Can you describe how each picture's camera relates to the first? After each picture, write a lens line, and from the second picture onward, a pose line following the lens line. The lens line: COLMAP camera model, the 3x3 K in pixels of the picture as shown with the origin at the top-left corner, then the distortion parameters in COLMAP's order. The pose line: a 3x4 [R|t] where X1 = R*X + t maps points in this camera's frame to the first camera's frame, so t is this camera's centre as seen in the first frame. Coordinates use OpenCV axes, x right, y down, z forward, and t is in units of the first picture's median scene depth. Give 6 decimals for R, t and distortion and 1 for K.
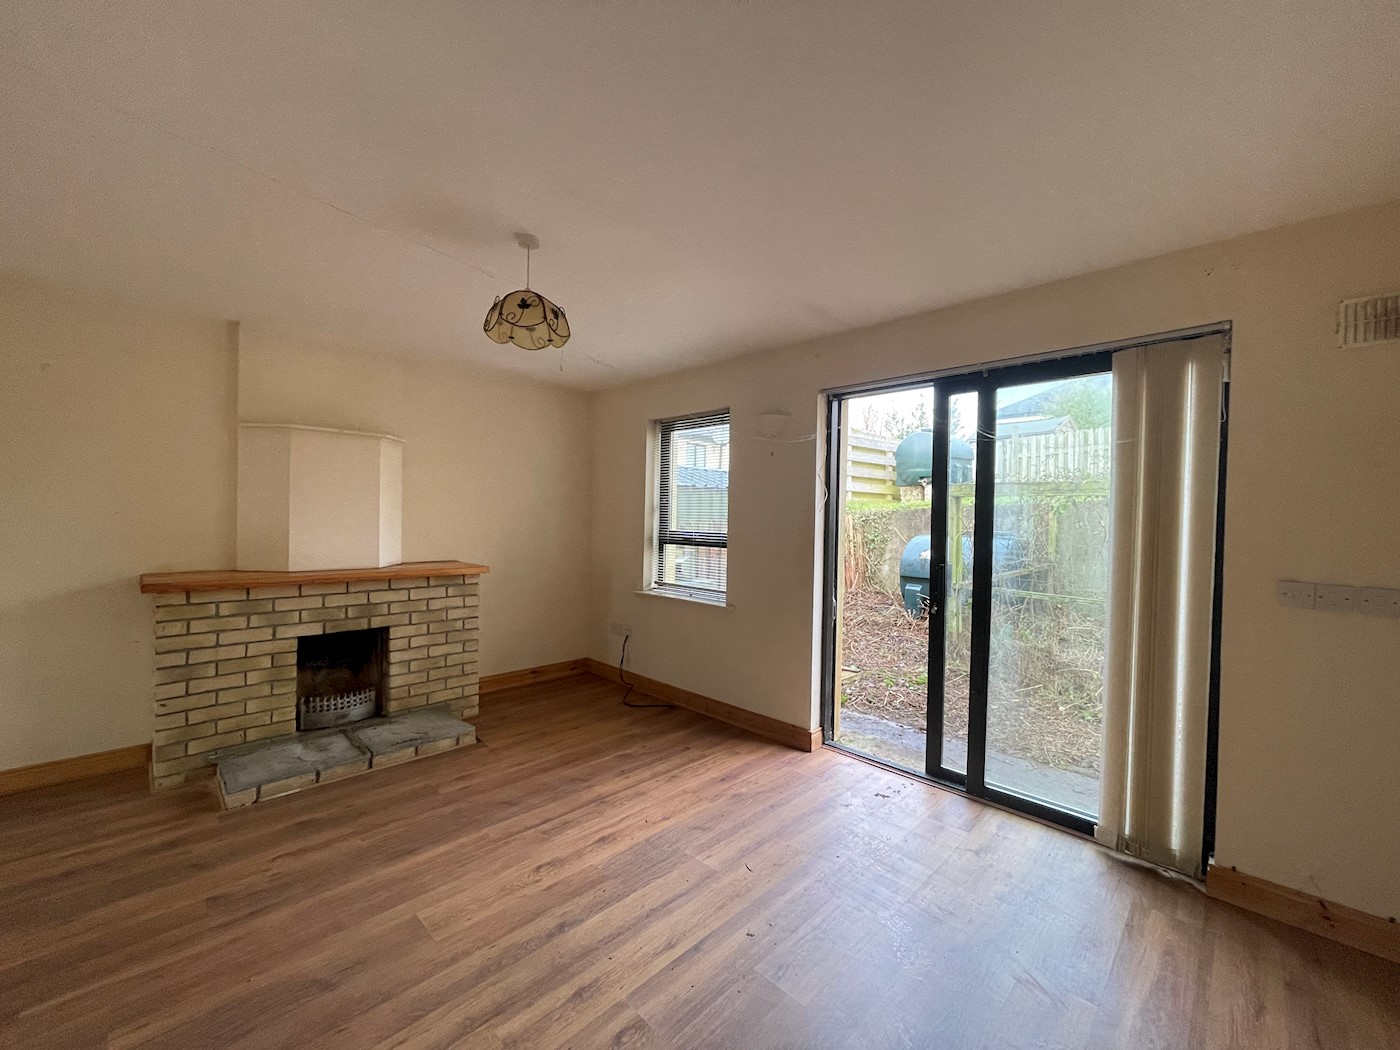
lens RADIAL K [[564.9, 0, 696.2], [0, 564.9, 524.5], [0, 0, 1]] dist [-0.001153, 0.000501]
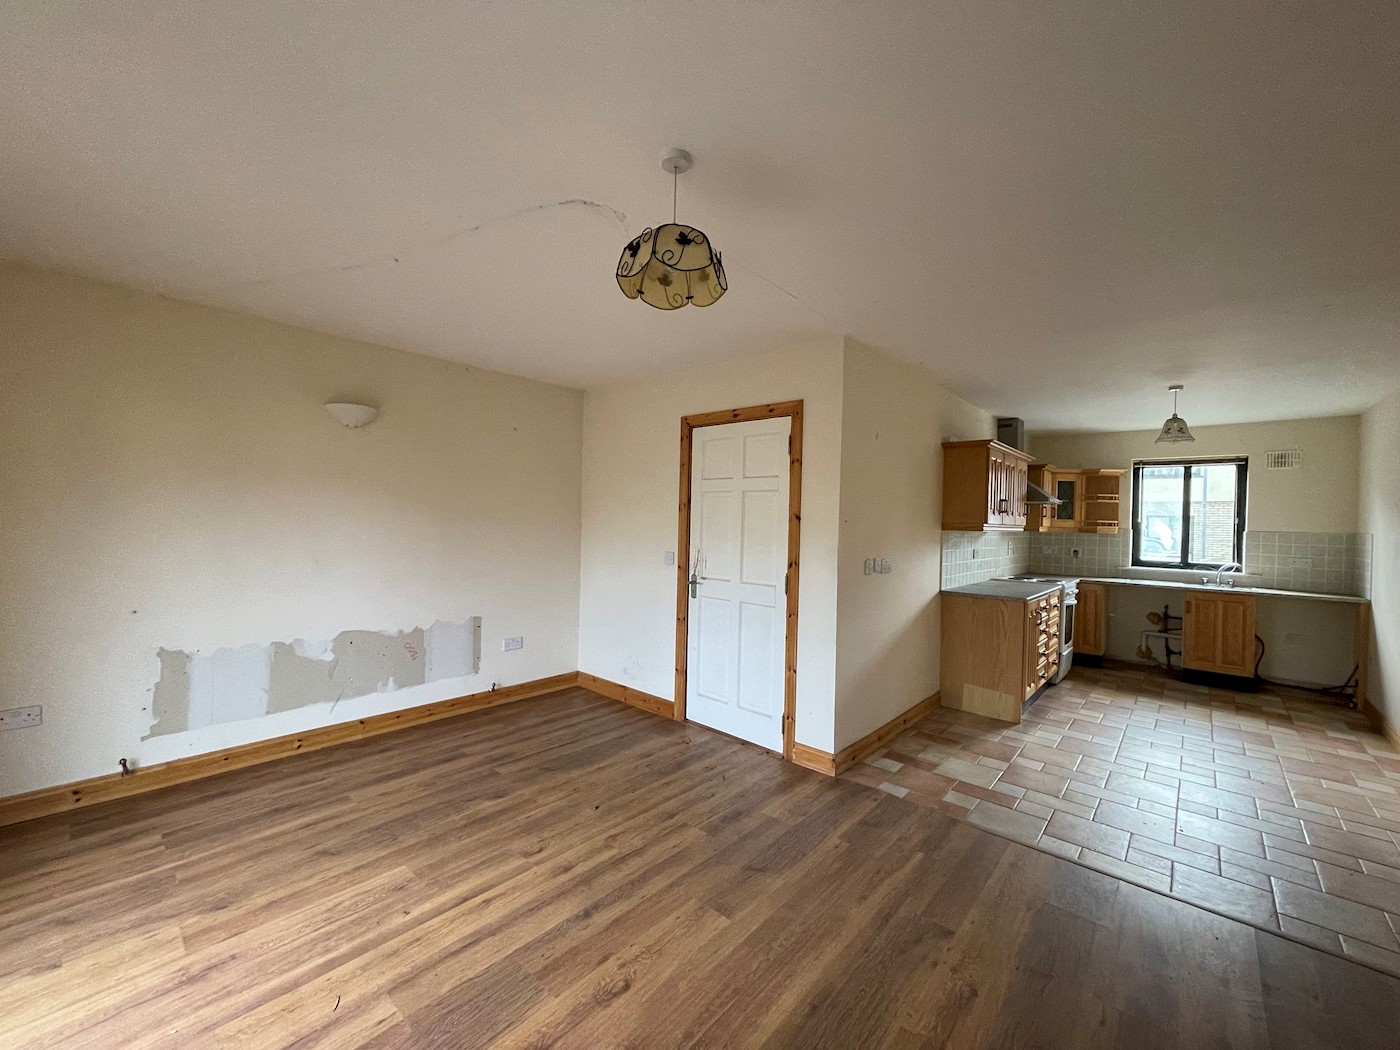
lens RADIAL K [[562.3, 0, 697.1], [0, 562.3, 527.3], [0, 0, 1]] dist [0.001444, 0.000099]
pose [[-0.997543, -0.043676, -0.054770, -0.223829], [-0.044970, 0.998732, 0.022625, -0.027431], [0.053713, 0.025033, -0.998243, 1.286336]]
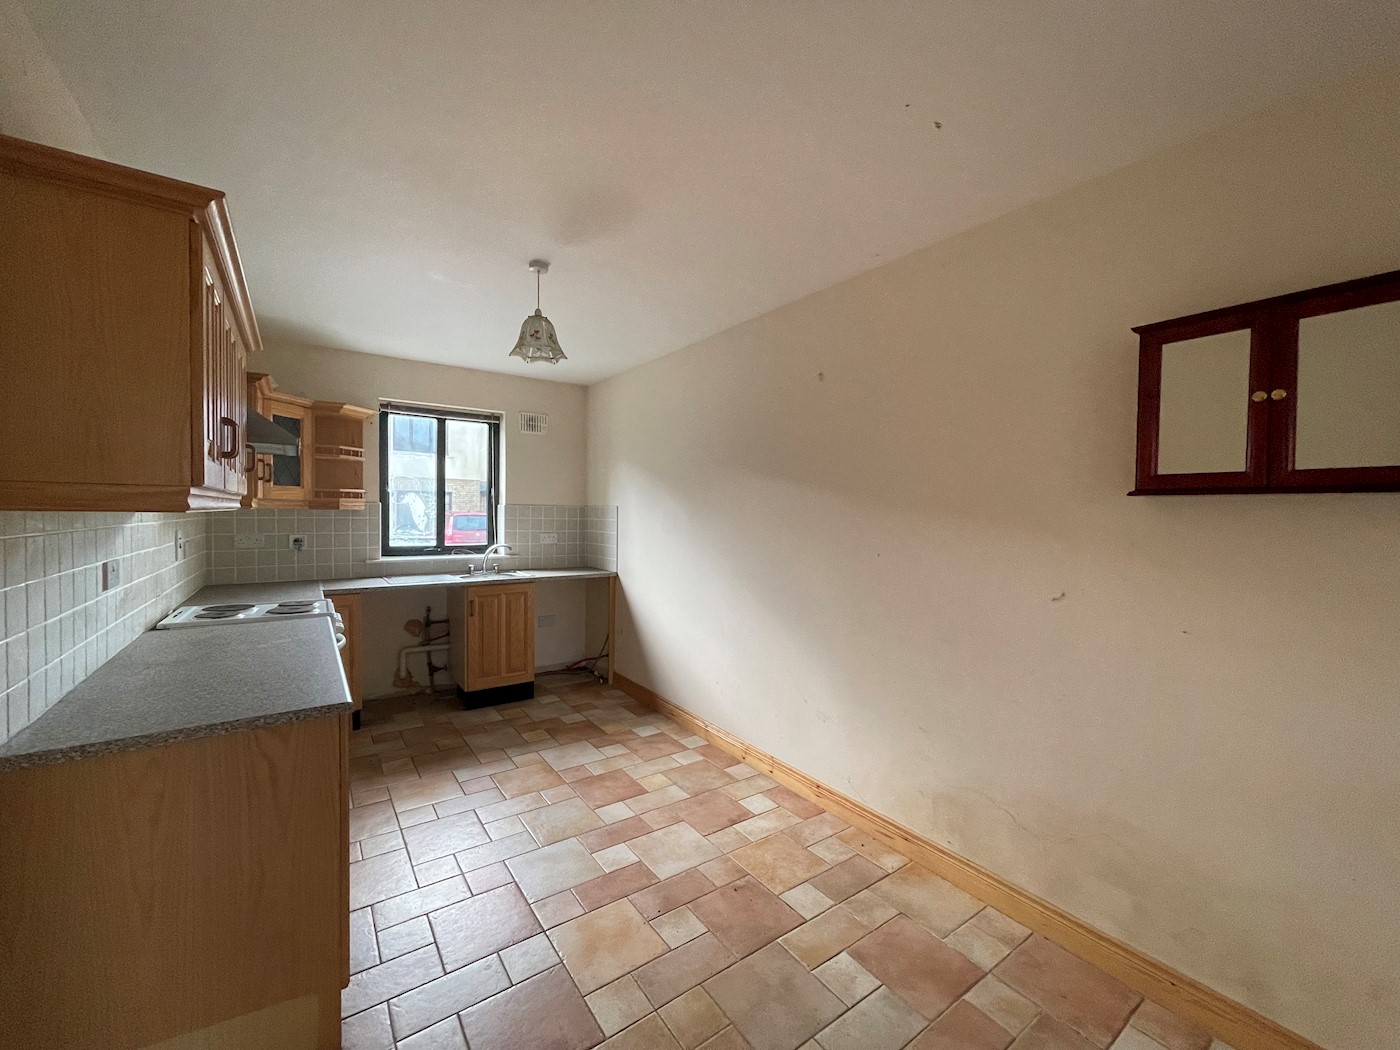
lens RADIAL K [[564.9, 0, 696.2], [0, 564.9, 524.5], [0, 0, 1]] dist [-0.001153, 0.000501]
pose [[-0.173745, -0.000017, -0.984791, -0.671365], [-0.028752, 0.999574, 0.005056, -0.021040], [0.984371, 0.029193, -0.173671, 0.360298]]
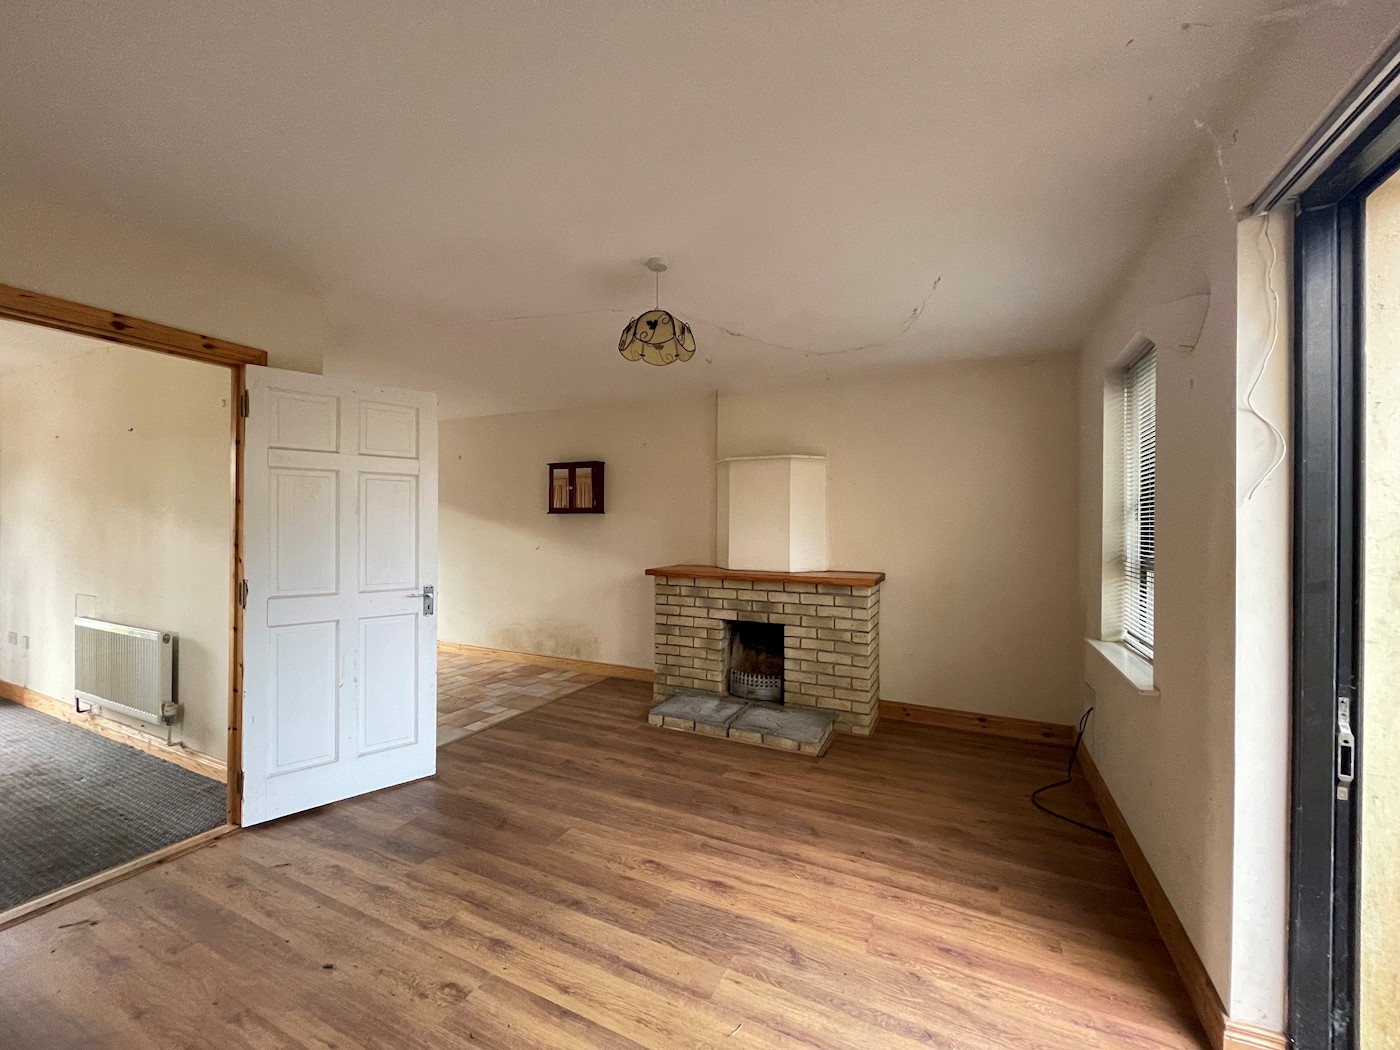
lens RADIAL K [[564.9, 0, 696.2], [0, 564.9, 524.5], [0, 0, 1]] dist [-0.001153, 0.000501]
pose [[0.324753, -0.018479, -0.945618, 0.539078], [-0.013775, 0.999611, -0.024265, 0.013087], [0.945699, 0.020906, 0.324372, 0.538229]]
